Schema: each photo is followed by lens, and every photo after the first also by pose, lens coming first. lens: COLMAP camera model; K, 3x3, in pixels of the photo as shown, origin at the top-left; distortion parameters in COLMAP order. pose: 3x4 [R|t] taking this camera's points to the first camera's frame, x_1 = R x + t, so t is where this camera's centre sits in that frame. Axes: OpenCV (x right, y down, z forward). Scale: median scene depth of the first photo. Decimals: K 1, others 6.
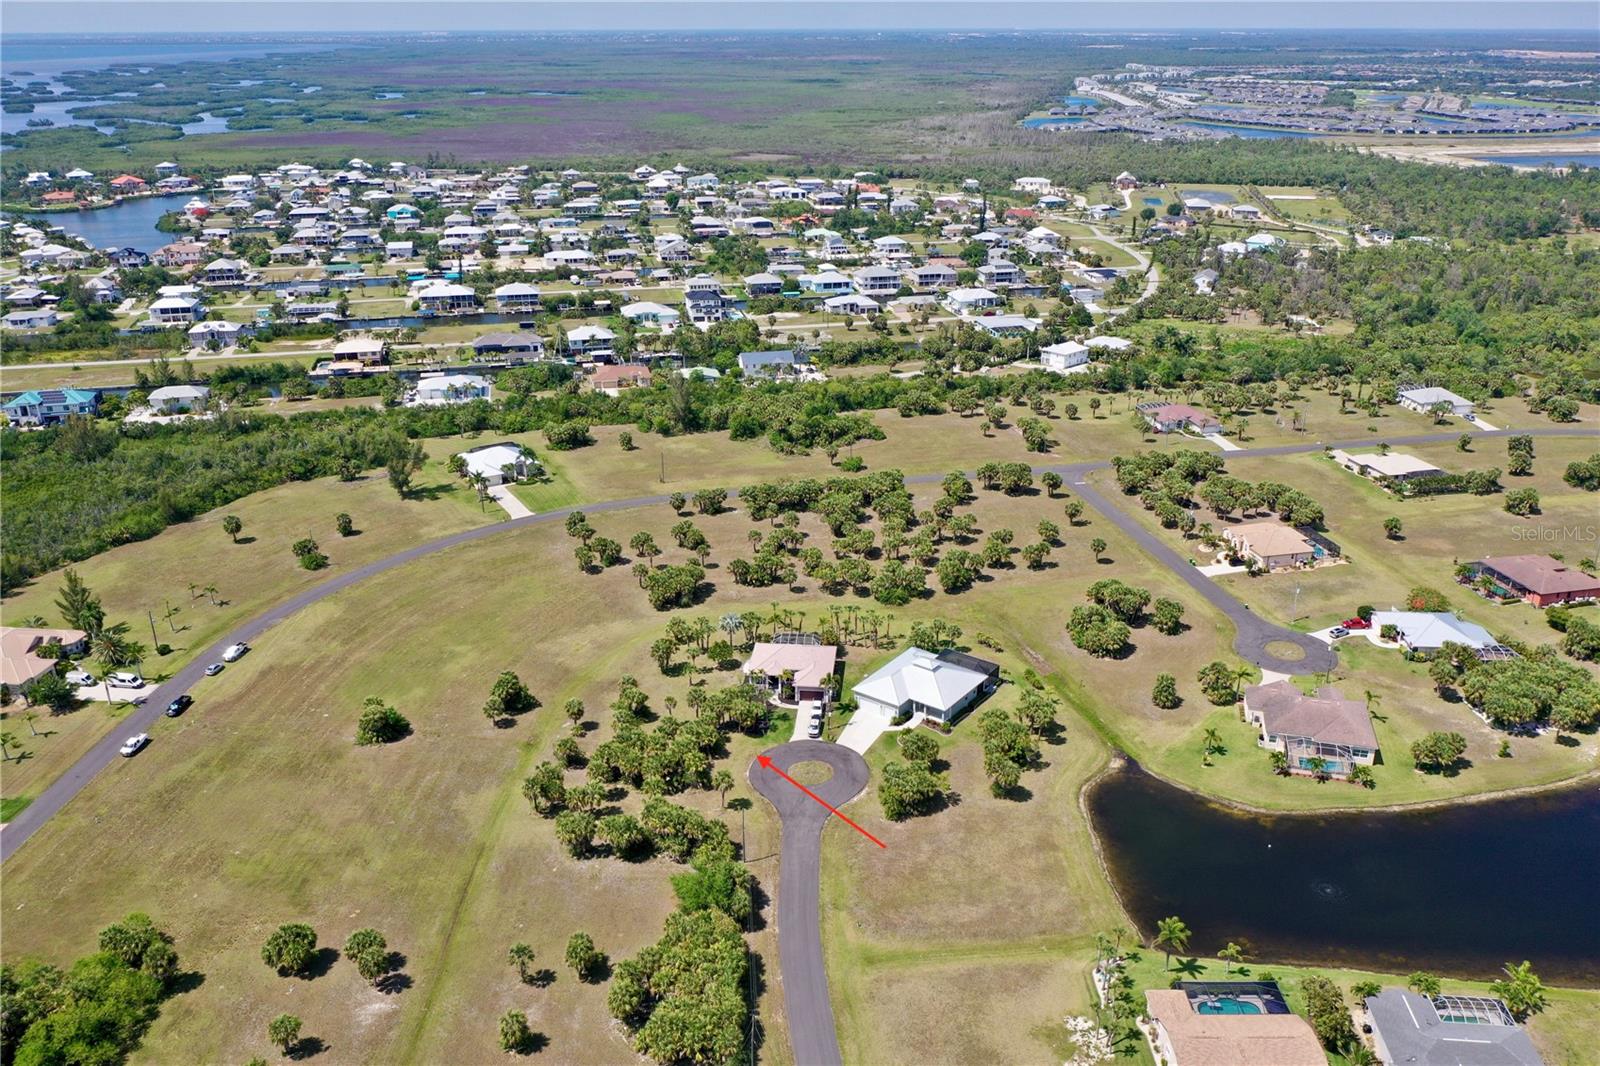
lens RADIAL K [[1263.5, 0, 801.8], [0, 1263.5, 528.8], [0, 0, 1]] dist [-0.004181, -0.002191]
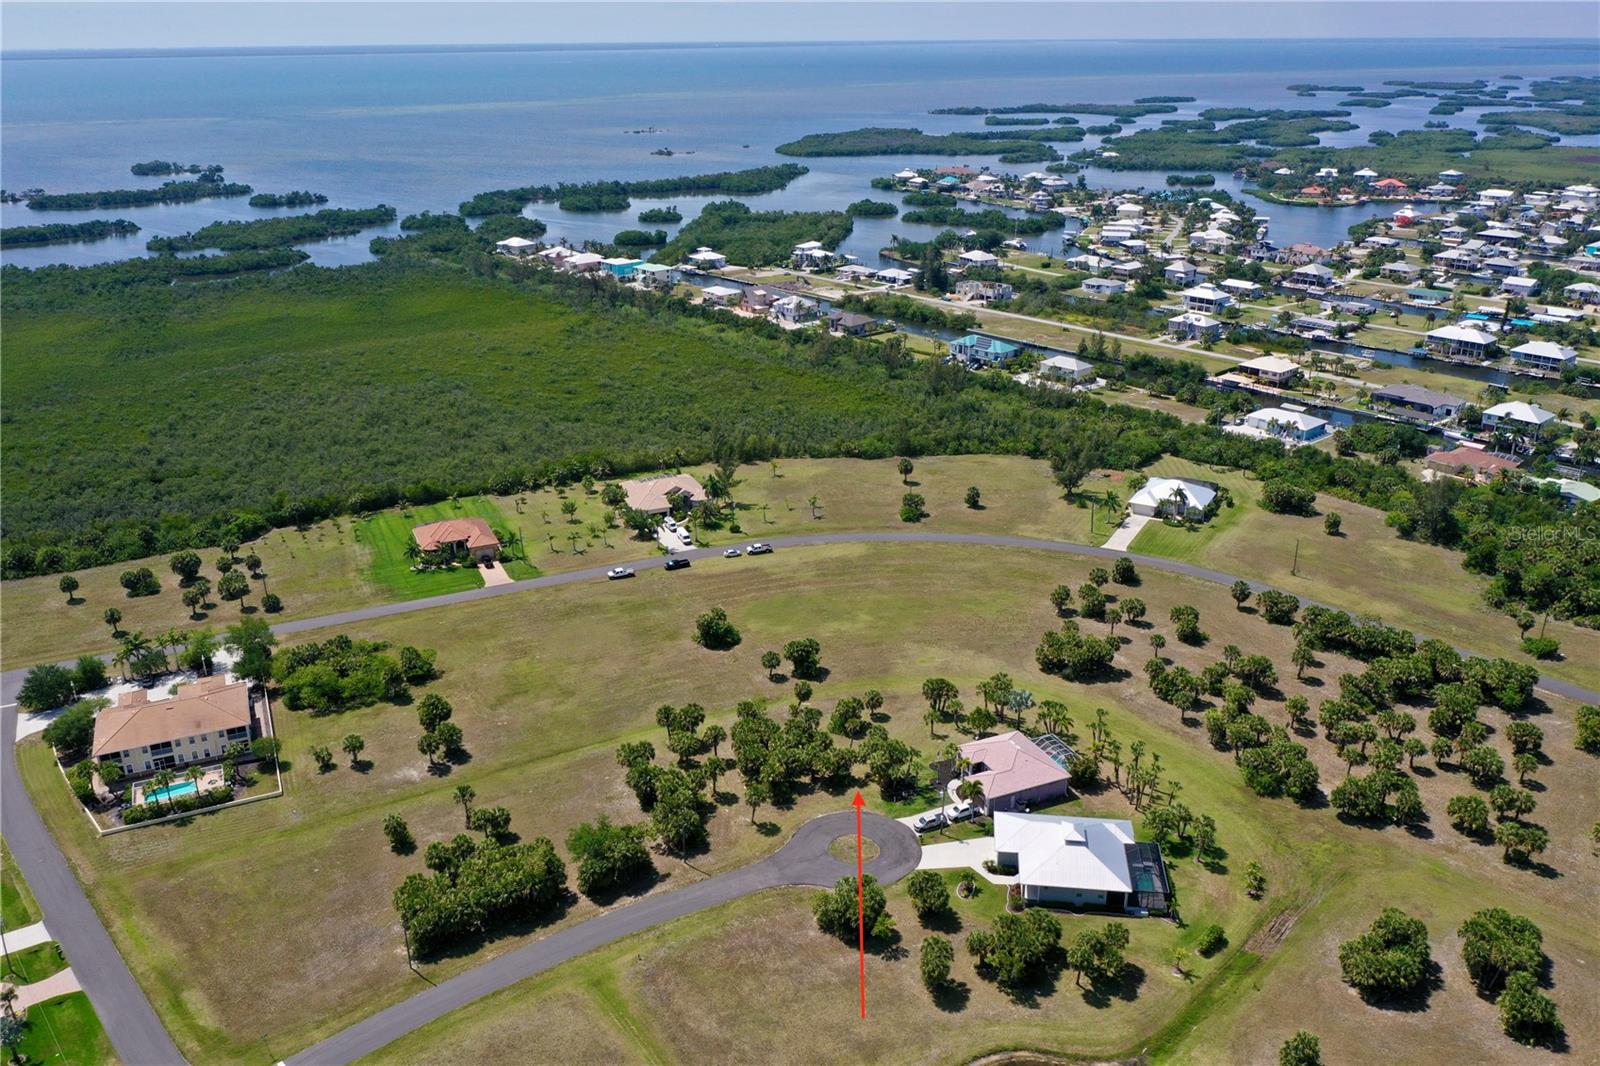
lens RADIAL K [[1263.5, 0, 801.8], [0, 1263.5, 528.8], [0, 0, 1]] dist [-0.004181, -0.002191]
pose [[0.489214, 0.318024, -0.812114, 0.546924], [-0.320839, 0.931478, 0.171495, -0.140603], [0.811006, 0.176660, 0.557727, 0.343283]]
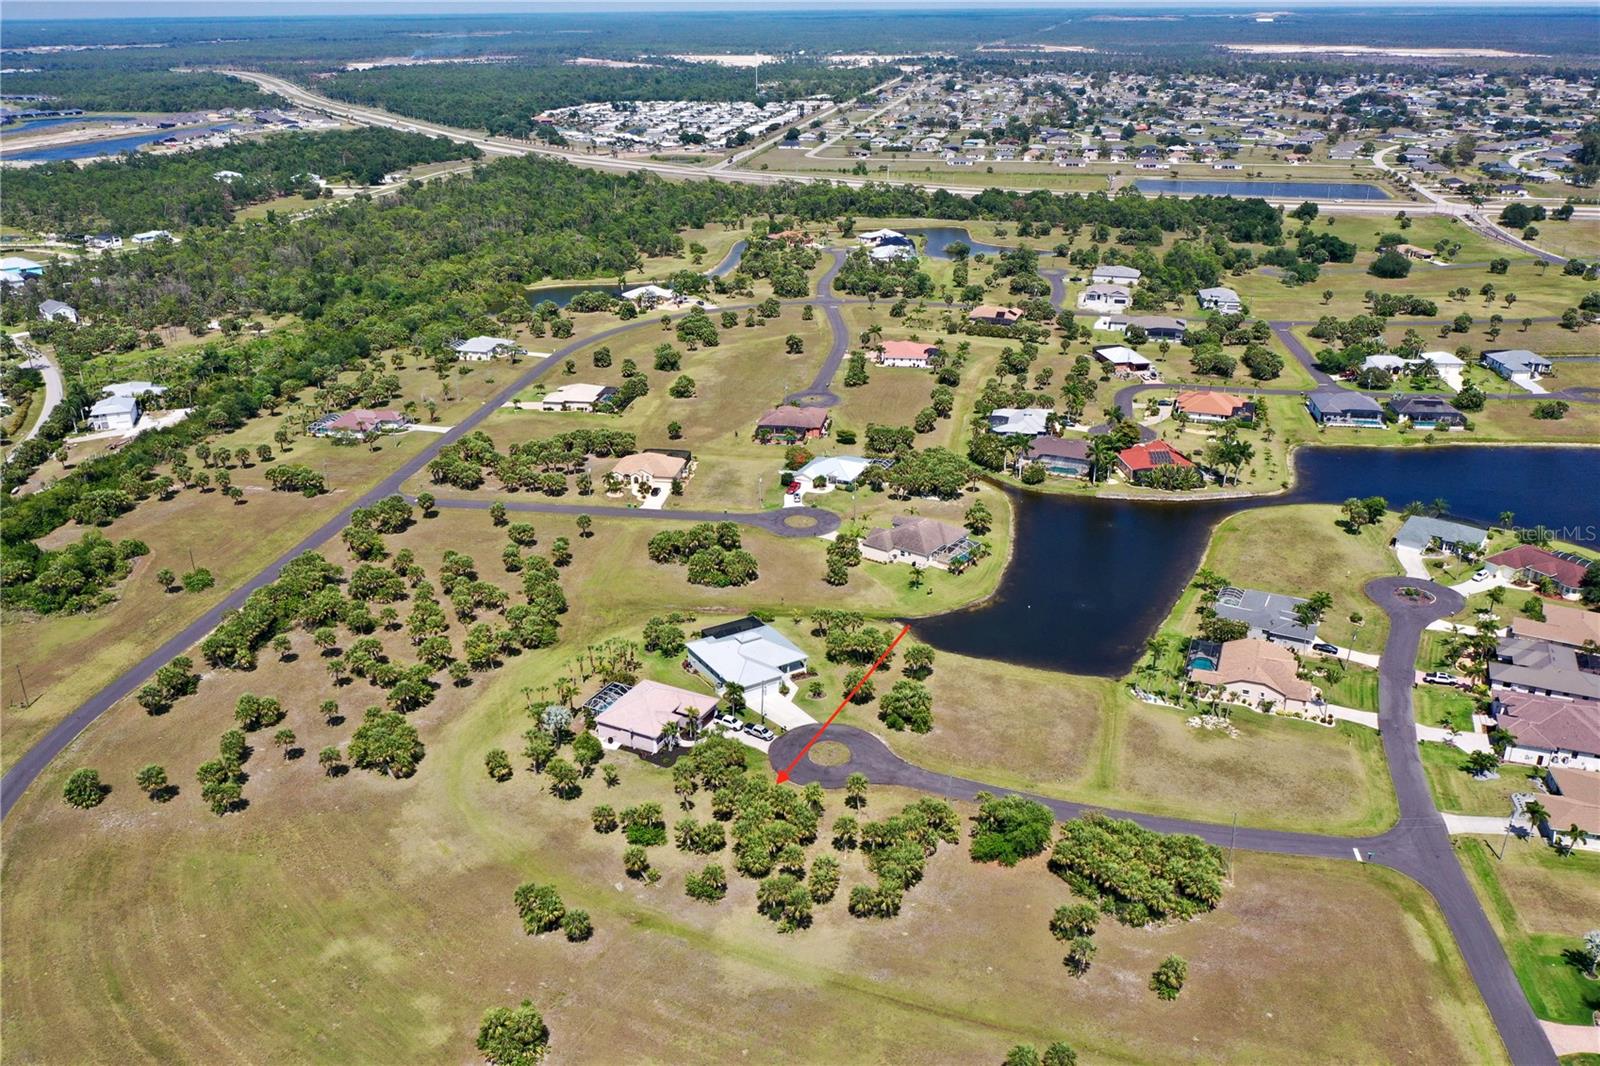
lens RADIAL K [[1263.5, 0, 801.8], [0, 1263.5, 528.8], [0, 0, 1]] dist [-0.004181, -0.002191]
pose [[0.373679, -0.357341, 0.855962, -0.669641], [0.352959, 0.908170, 0.225049, -0.173010], [-0.857778, 0.218024, 0.465491, 0.417660]]
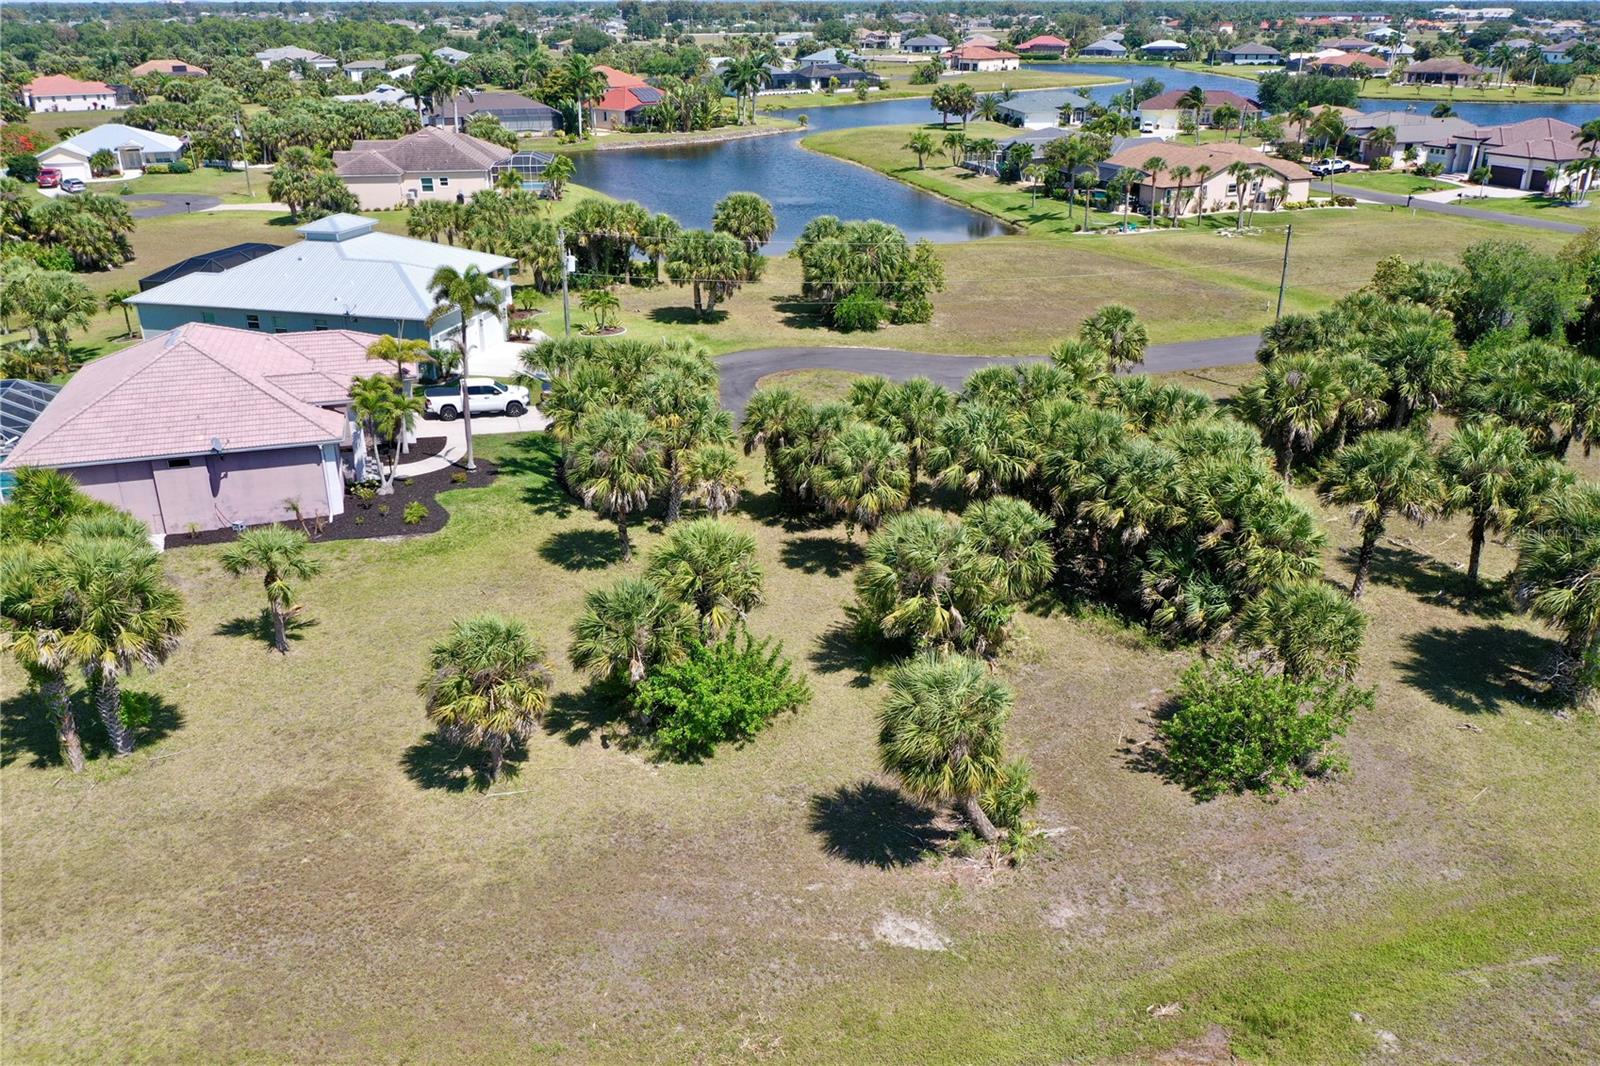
lens RADIAL K [[1263.5, 0, 801.8], [0, 1263.5, 528.8], [0, 0, 1]] dist [-0.004181, -0.002191]
pose [[-0.378370, -0.354596, 0.855042, -0.251634], [0.348390, 0.801242, 0.486452, 0.043187], [-0.857590, 0.481947, -0.179629, 0.898831]]
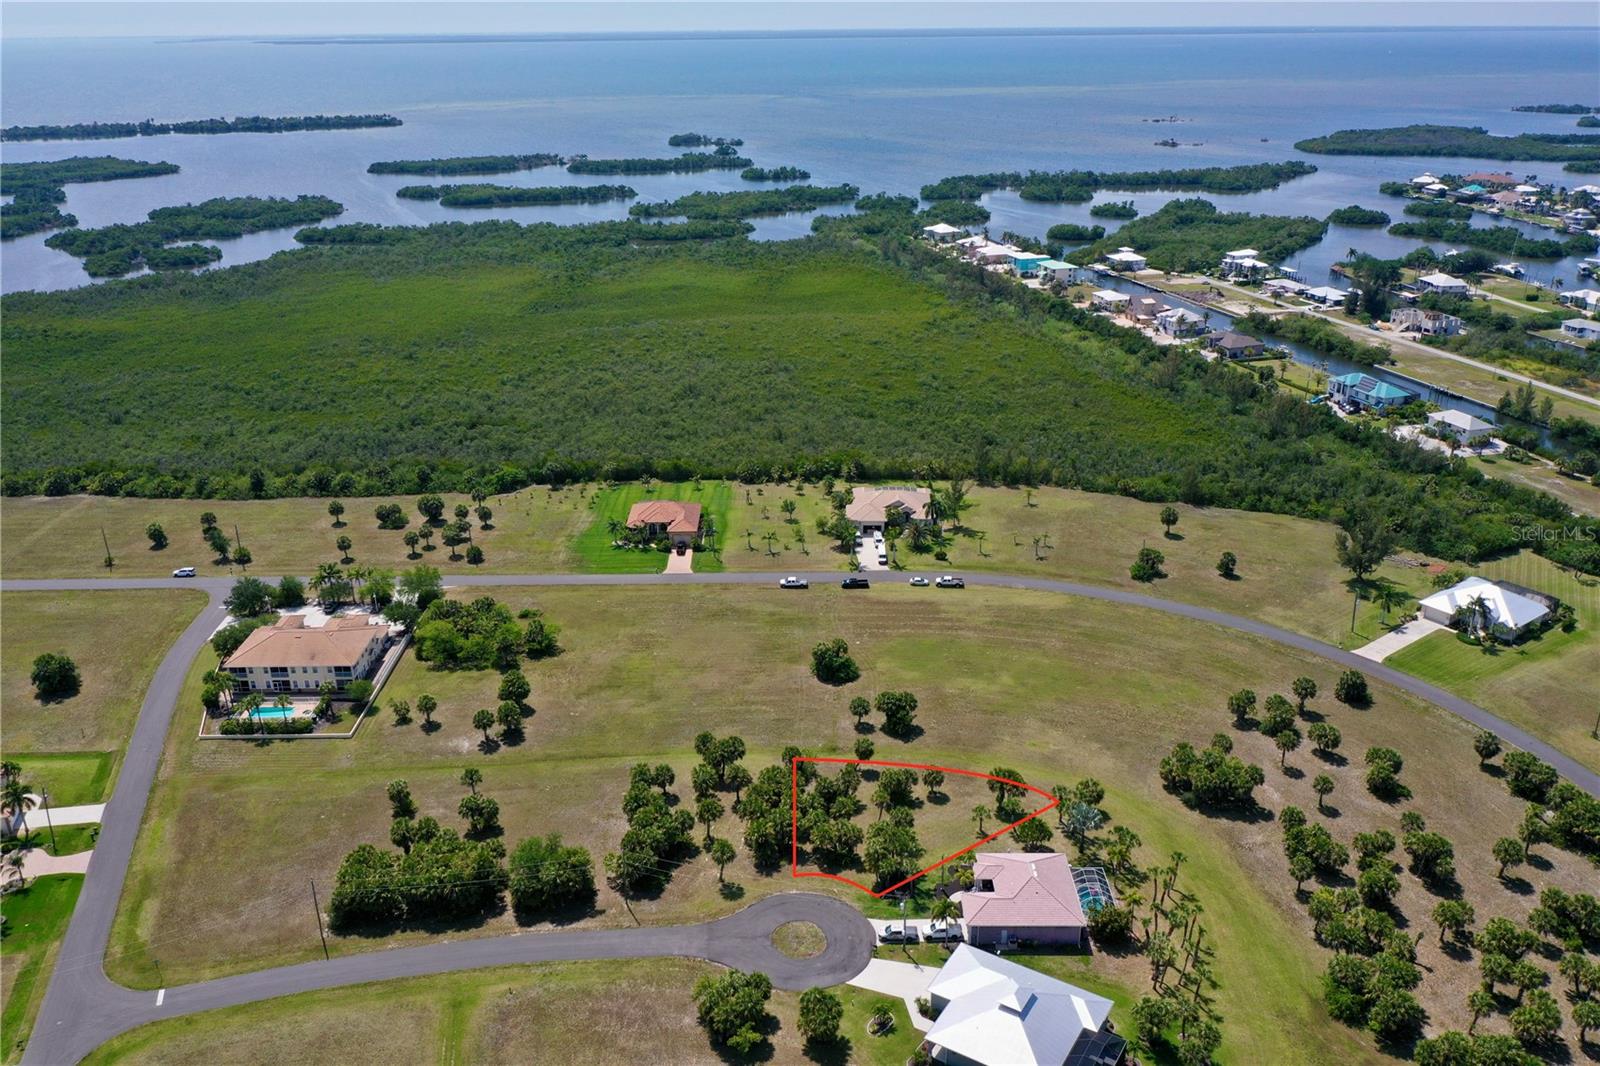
lens RADIAL K [[1263.5, 0, 801.8], [0, 1263.5, 528.8], [0, 0, 1]] dist [-0.004181, -0.002191]
pose [[0.083559, 0.373751, -0.923758, 0.549315], [-0.366347, 0.873604, 0.320321, -0.250558], [0.926719, 0.311650, 0.209920, 0.617714]]
